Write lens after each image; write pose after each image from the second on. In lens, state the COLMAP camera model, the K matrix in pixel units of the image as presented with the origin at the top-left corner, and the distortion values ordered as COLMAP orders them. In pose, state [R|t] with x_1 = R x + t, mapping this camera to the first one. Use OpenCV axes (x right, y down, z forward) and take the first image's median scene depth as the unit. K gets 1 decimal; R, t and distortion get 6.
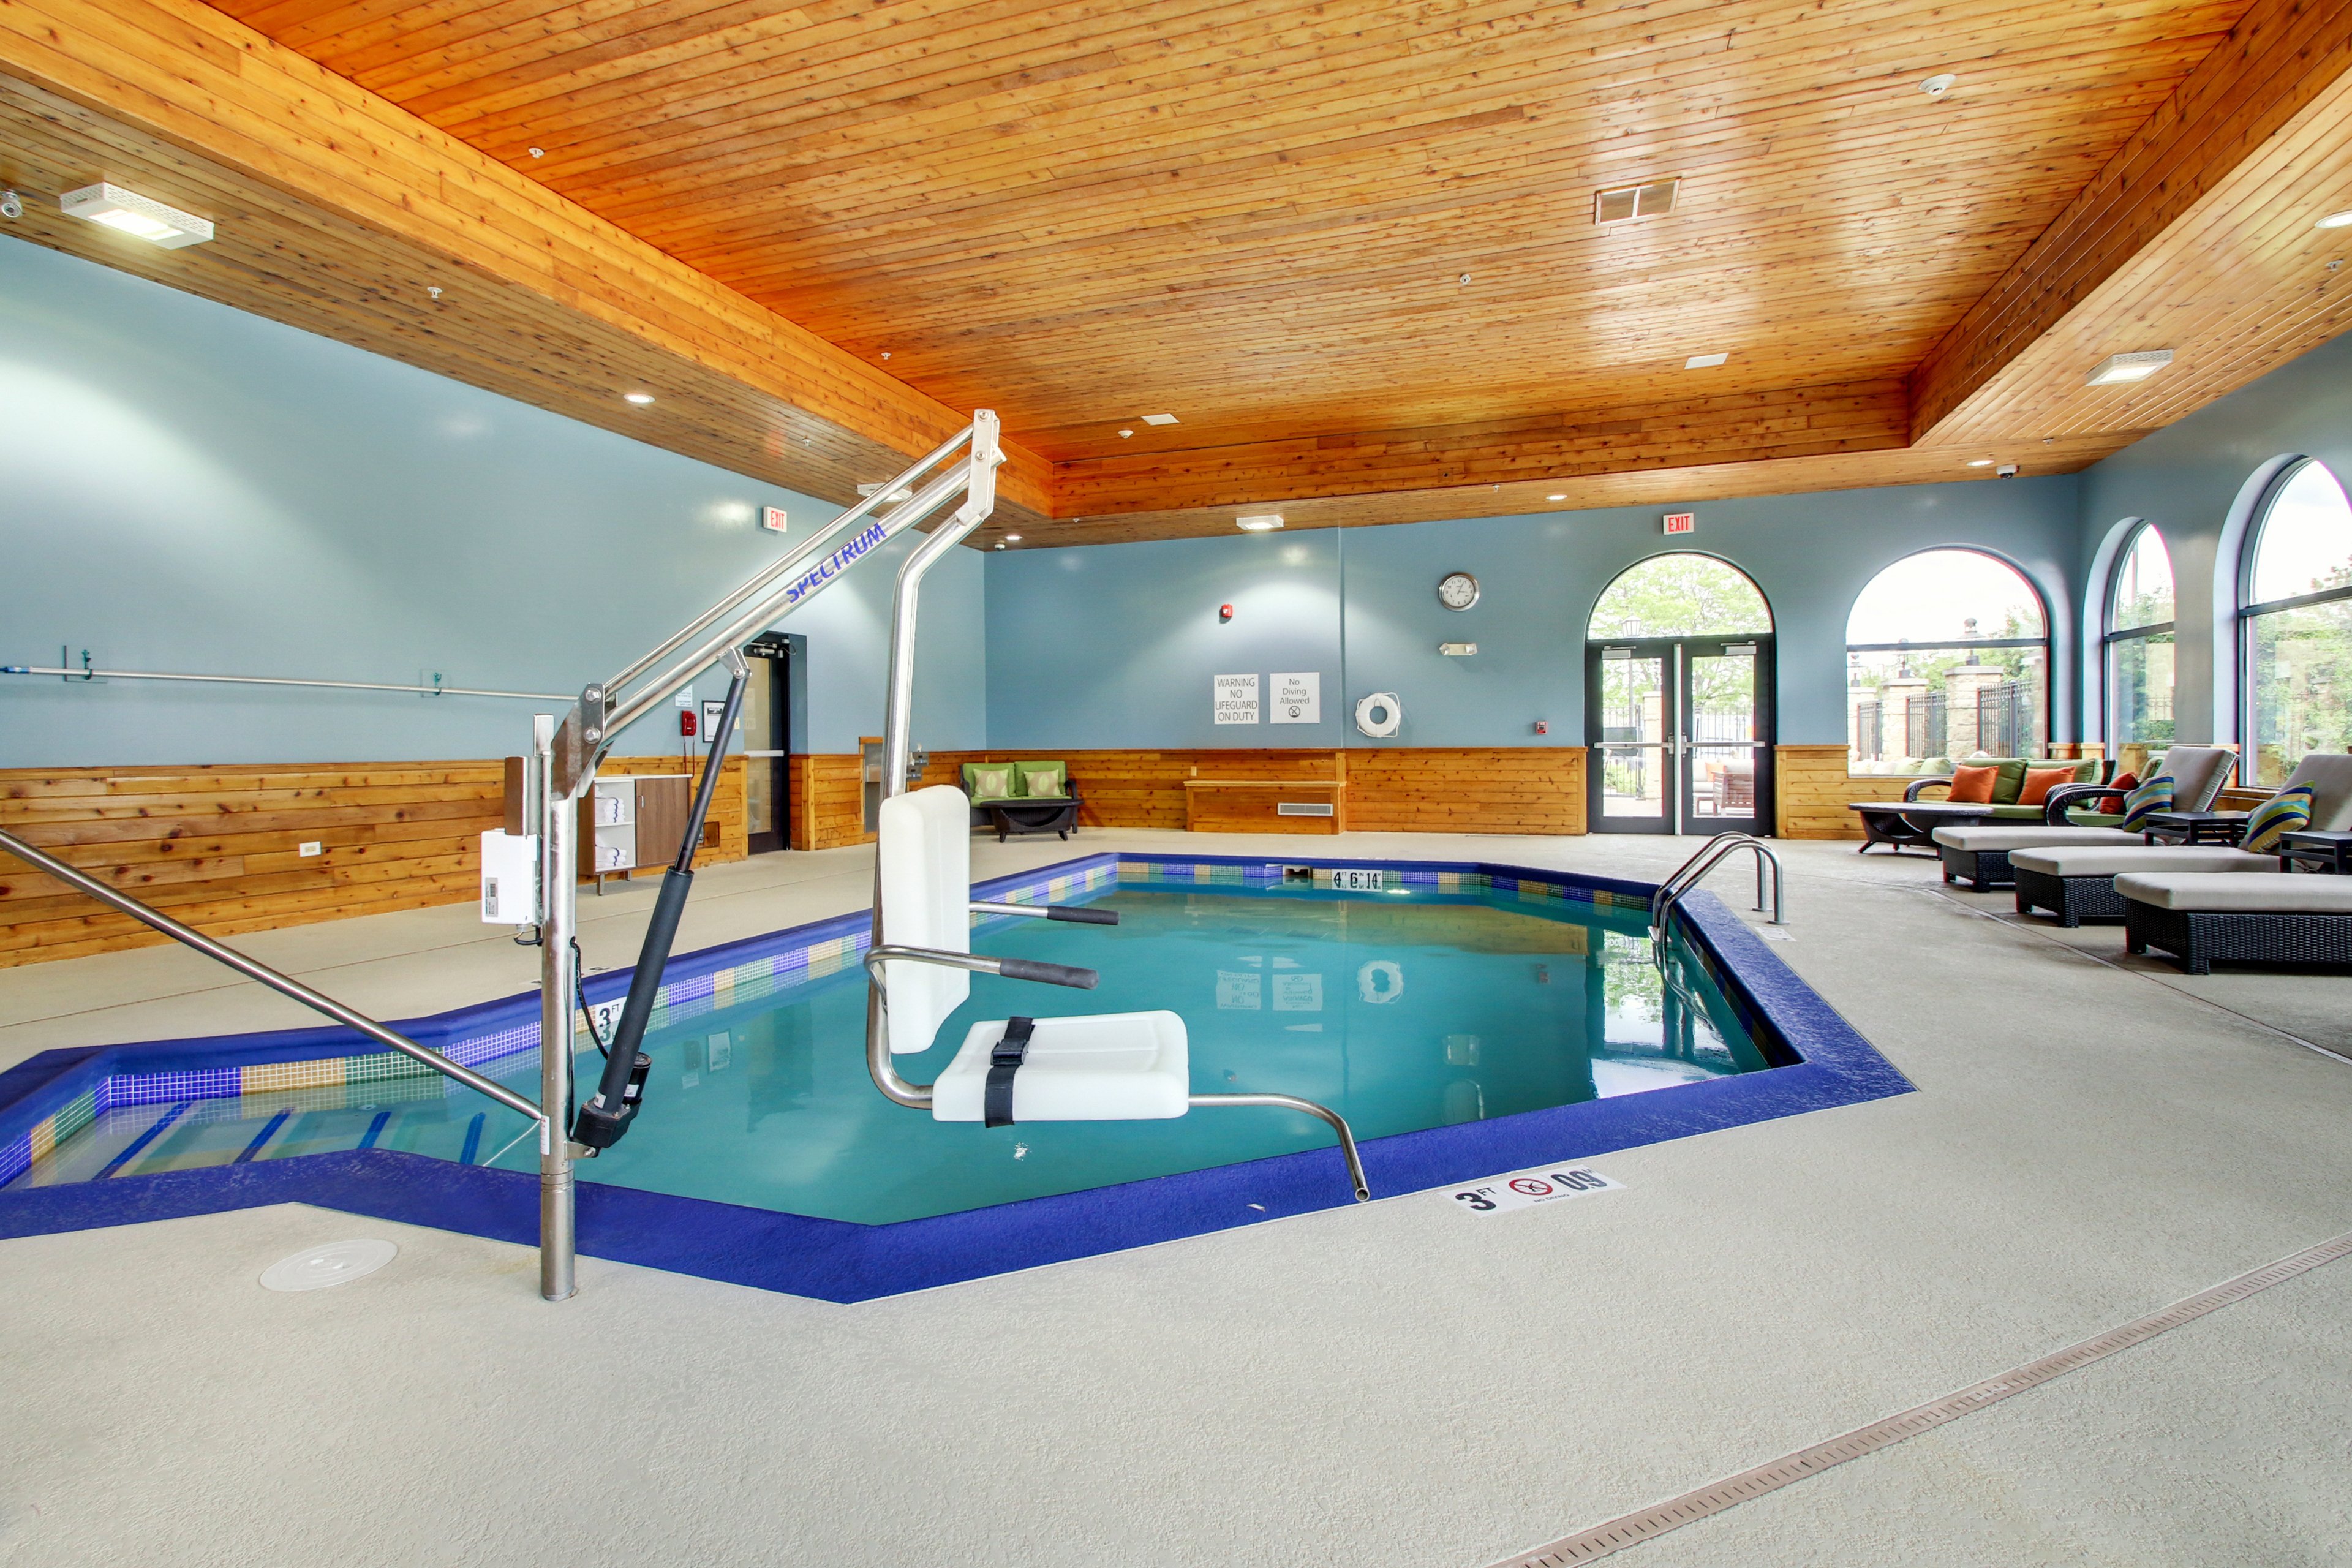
lens RADIAL K [[1190.0, 0, 1162.7], [0, 1190.0, 755.0], [0, 0, 1]] dist [-0.000289, -0.000141]
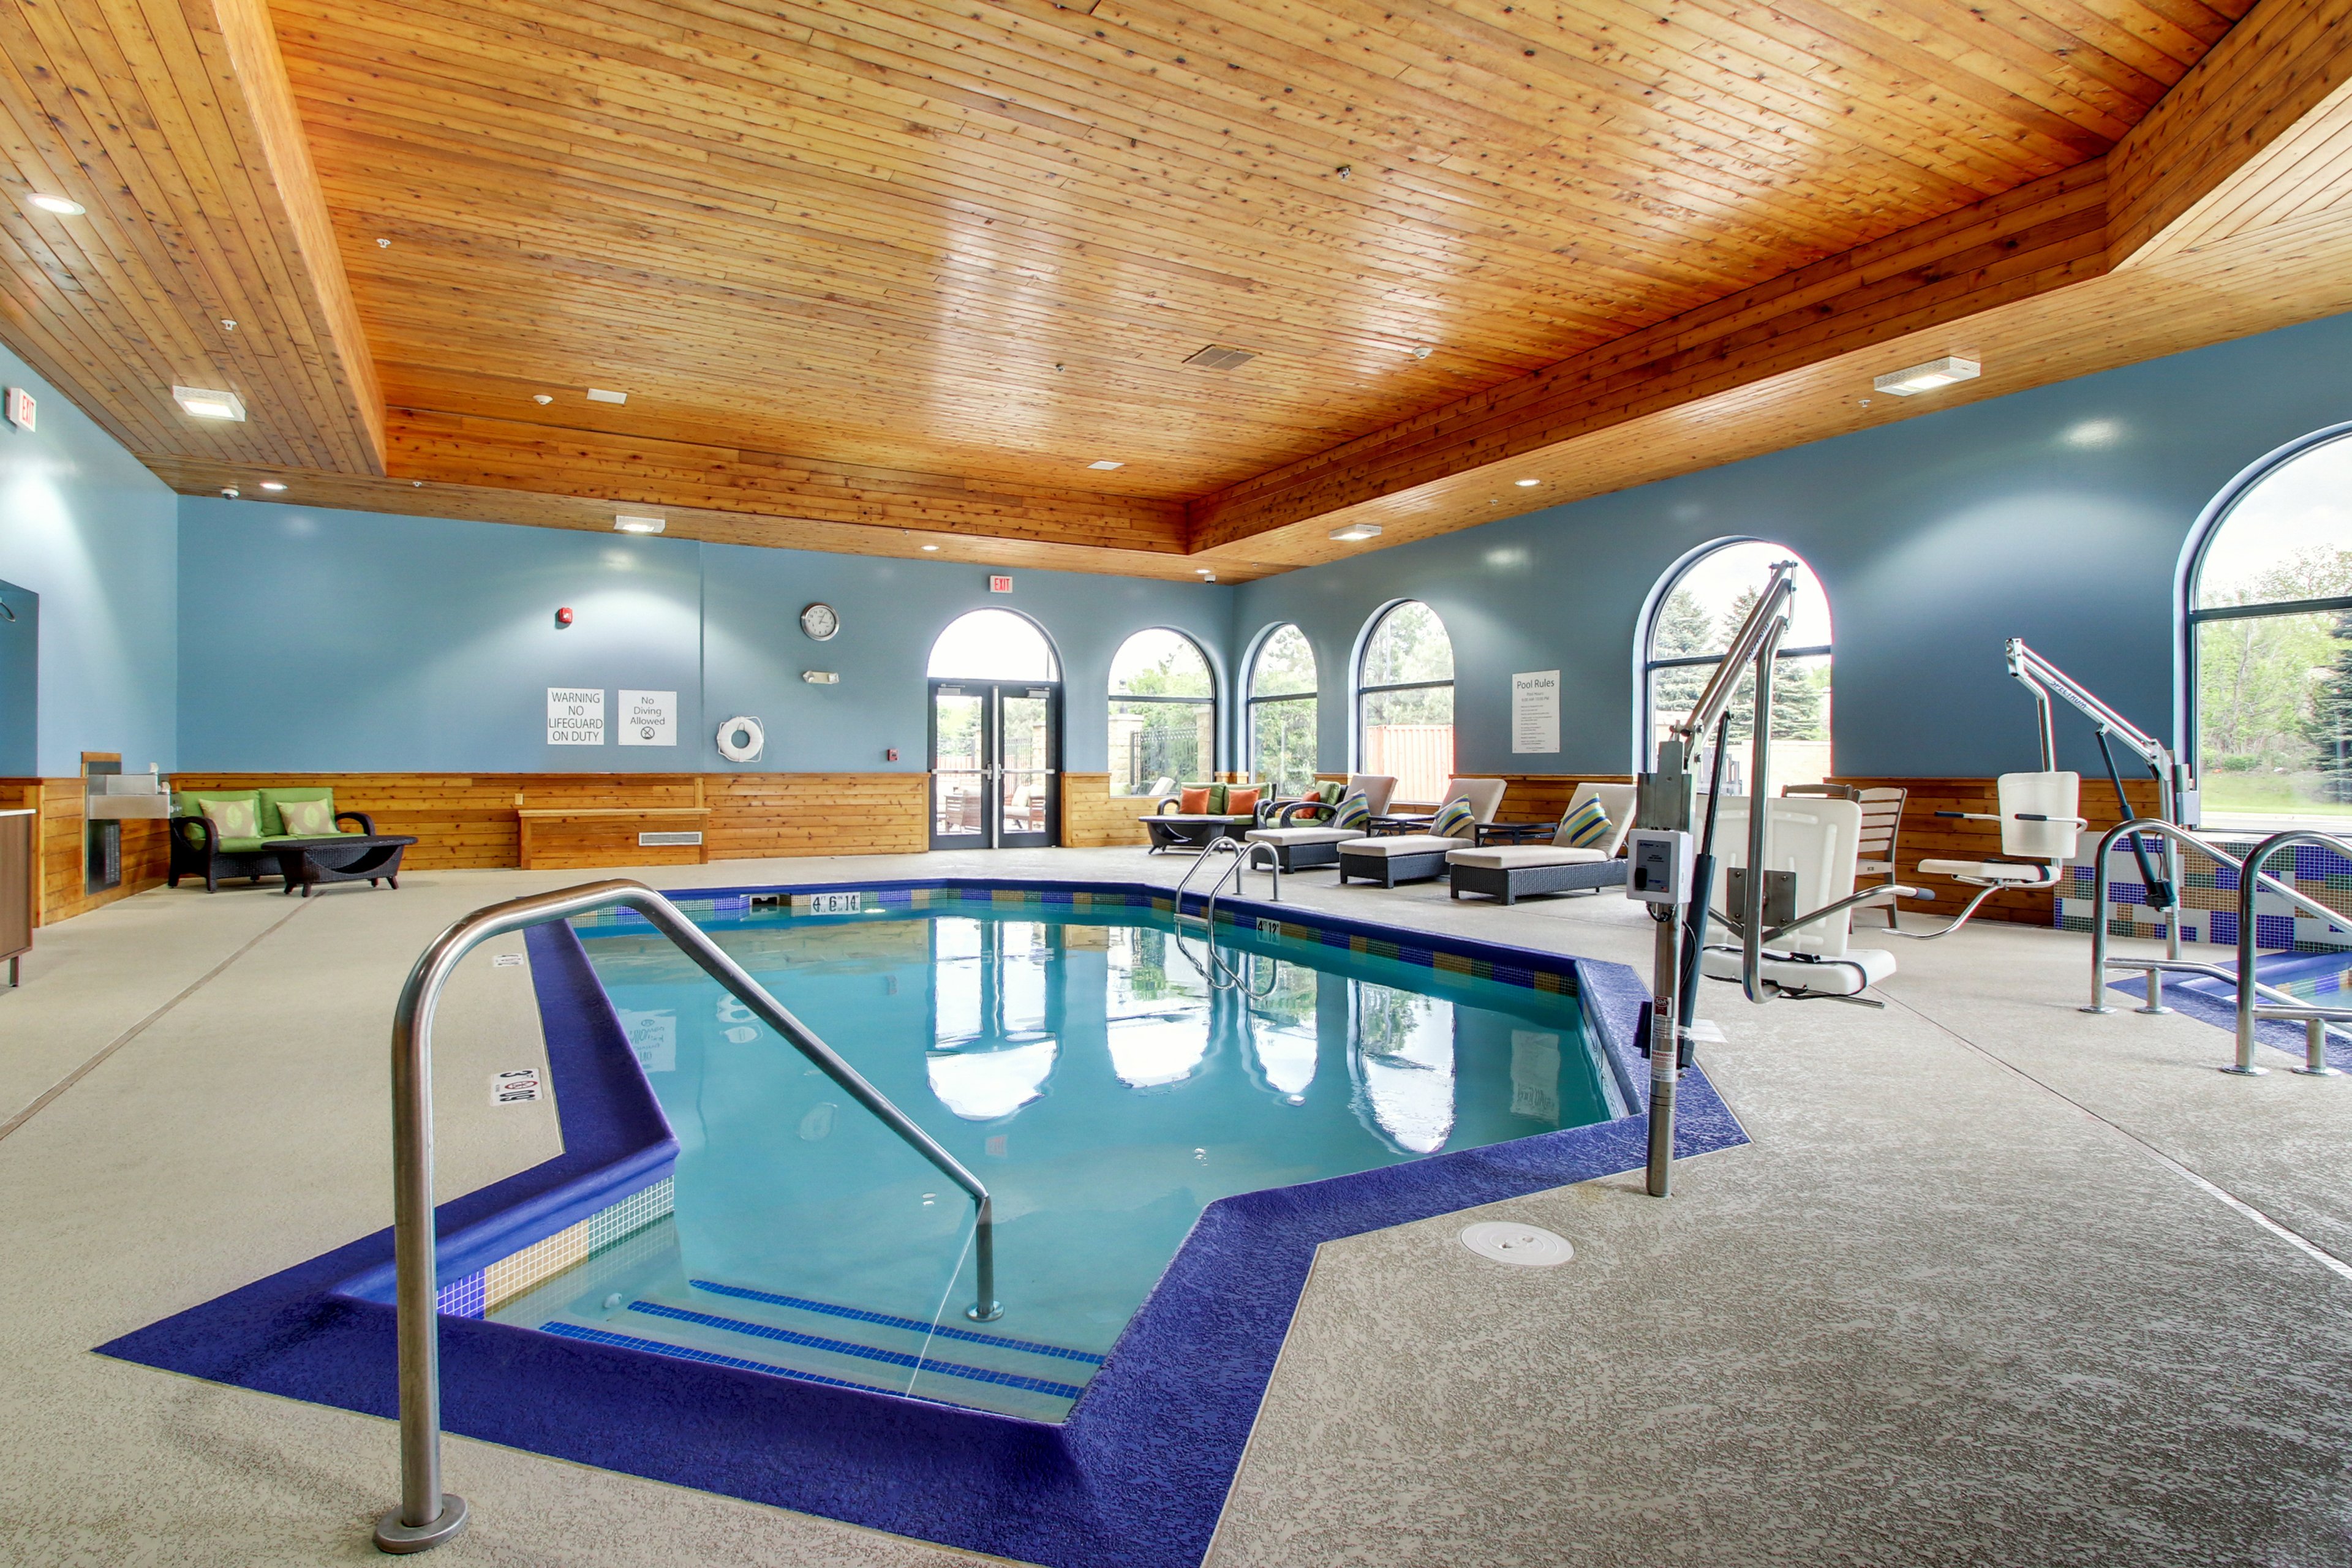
lens RADIAL K [[1190.0, 0, 1162.7], [0, 1190.0, 755.0], [0, 0, 1]] dist [-0.000289, -0.000141]
pose [[0.653978, 0.017006, 0.756322, -0.352775], [0.000787, 0.999731, -0.023160, 0.002401], [-0.756513, 0.015741, 0.653789, 0.109492]]
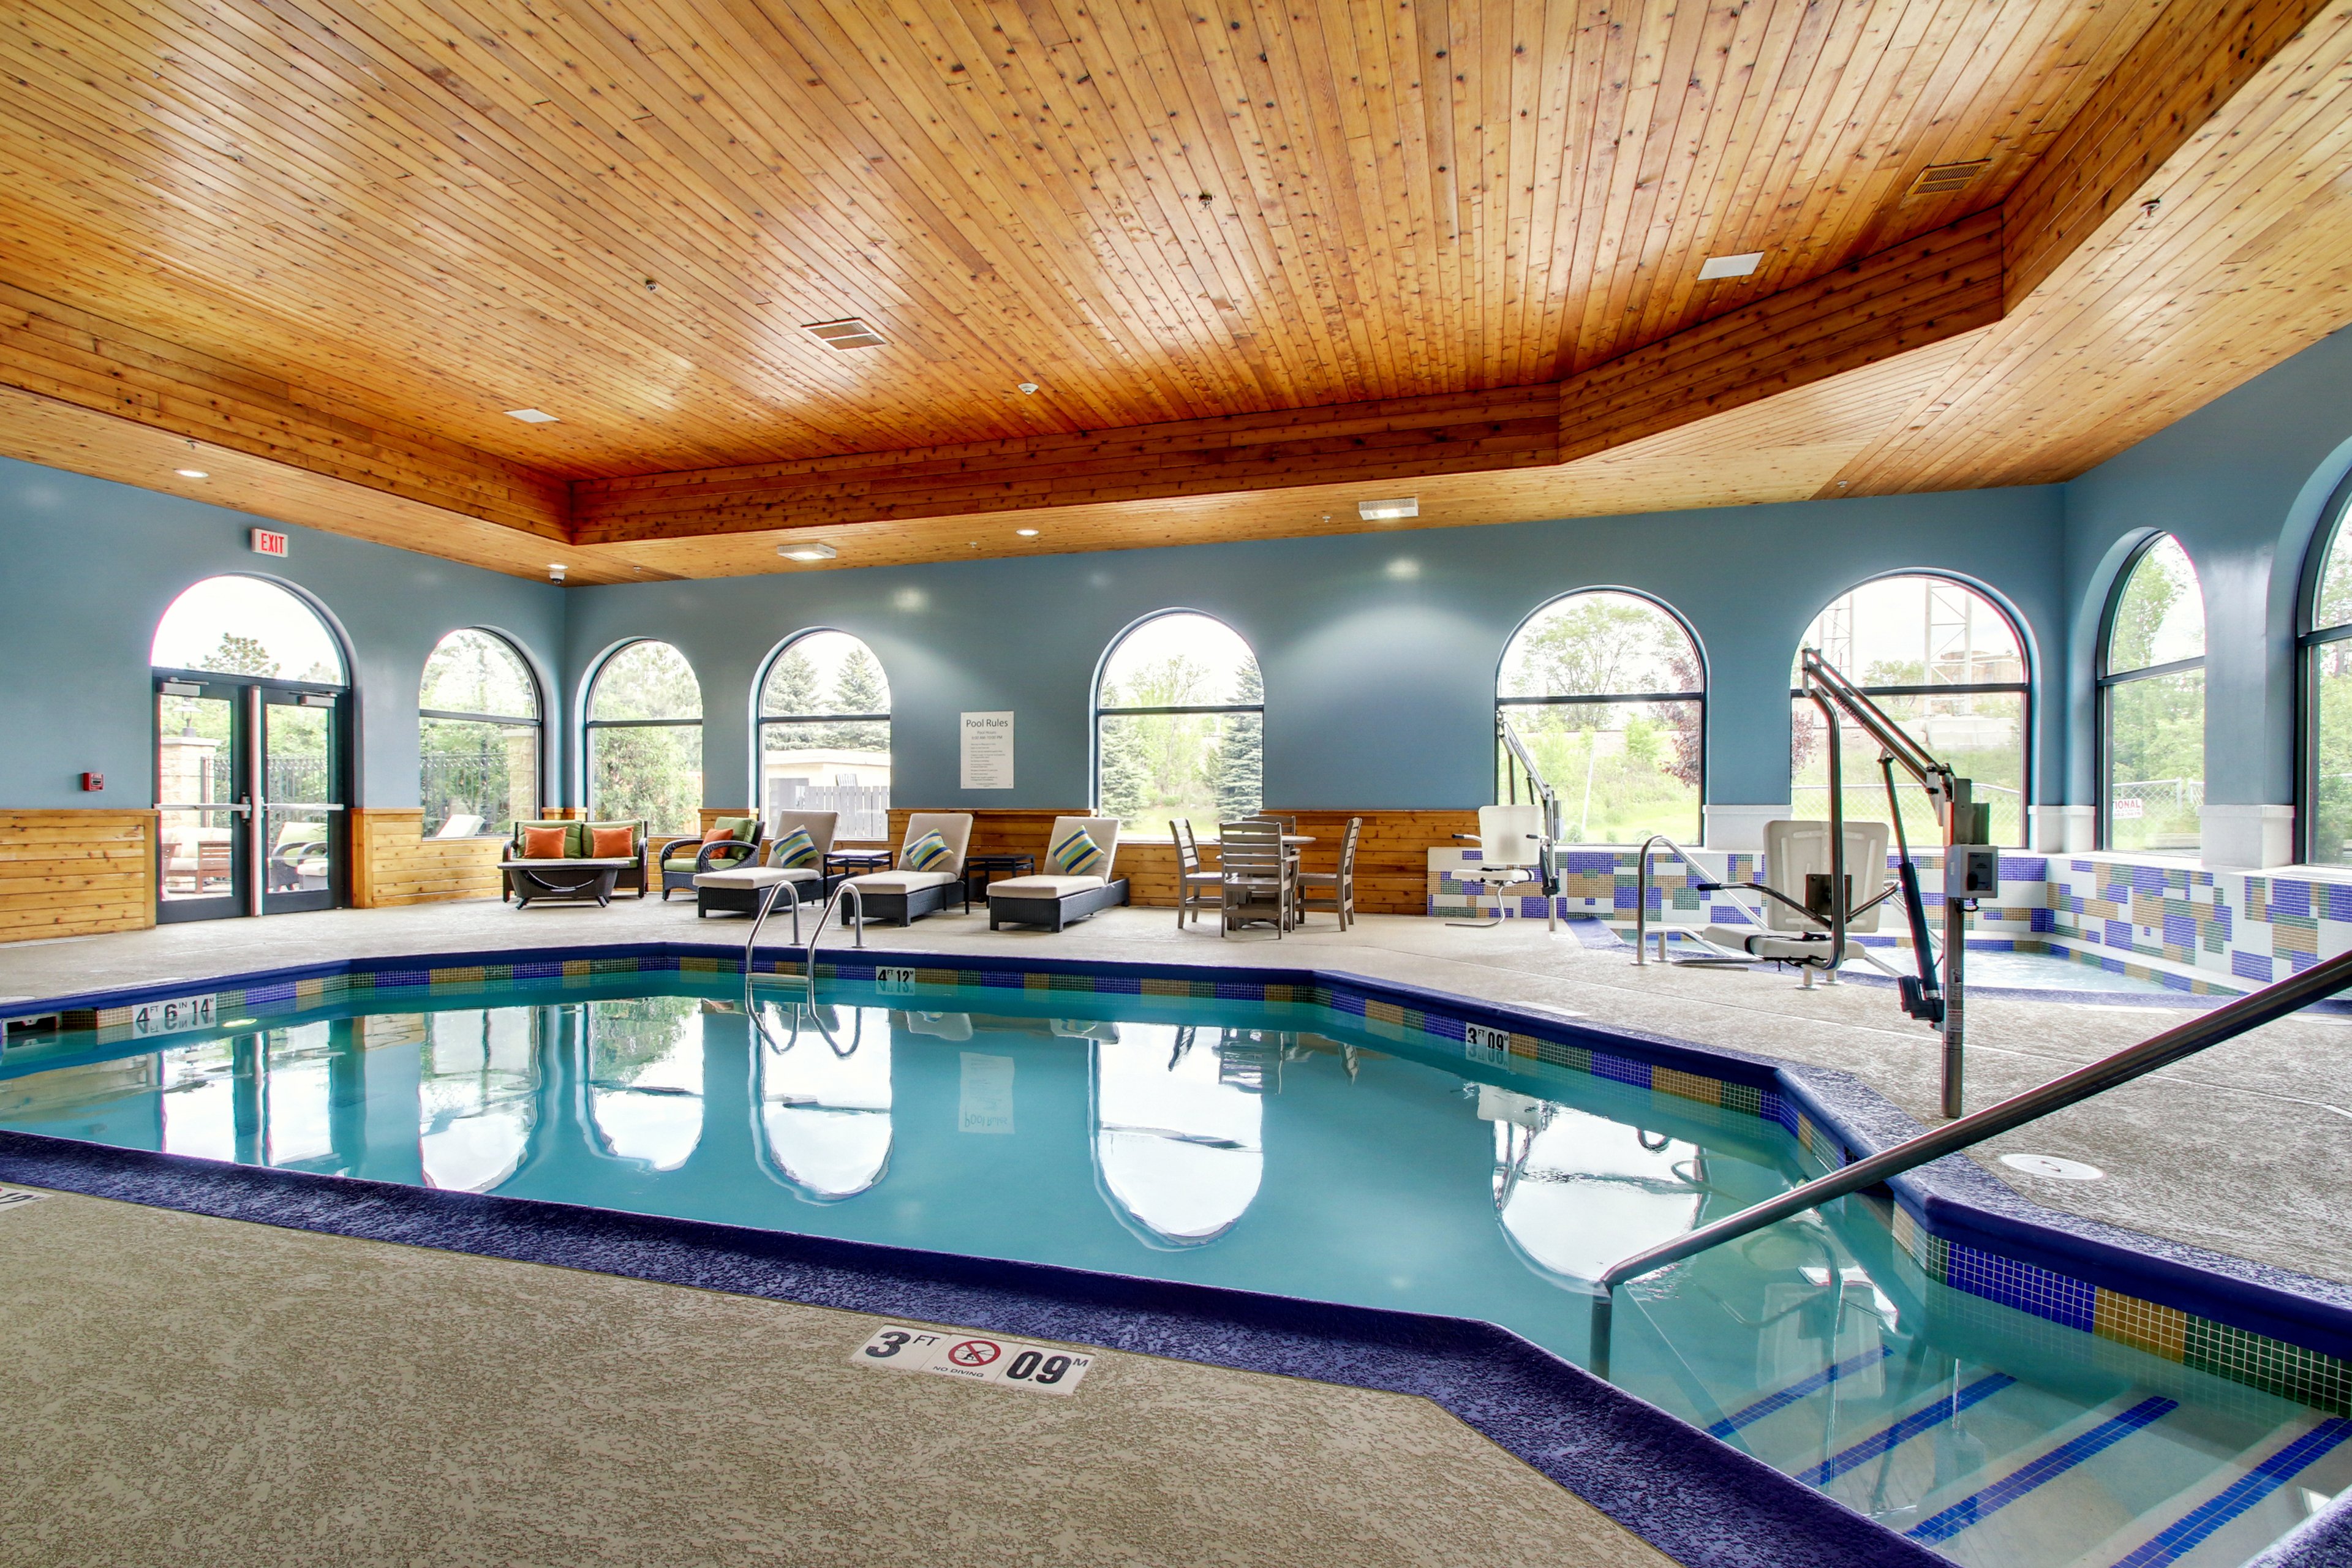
lens RADIAL K [[1120.8, 0, 1157.6], [0, 1120.8, 813.6], [0, 0, 1]] dist [0.007024, -0.011698]
pose [[-0.065469, 0.001000, 0.997854, -0.394305], [0.008956, 0.999960, -0.000414, 0.001649], [-0.997814, 0.008910, -0.065475, 0.431692]]
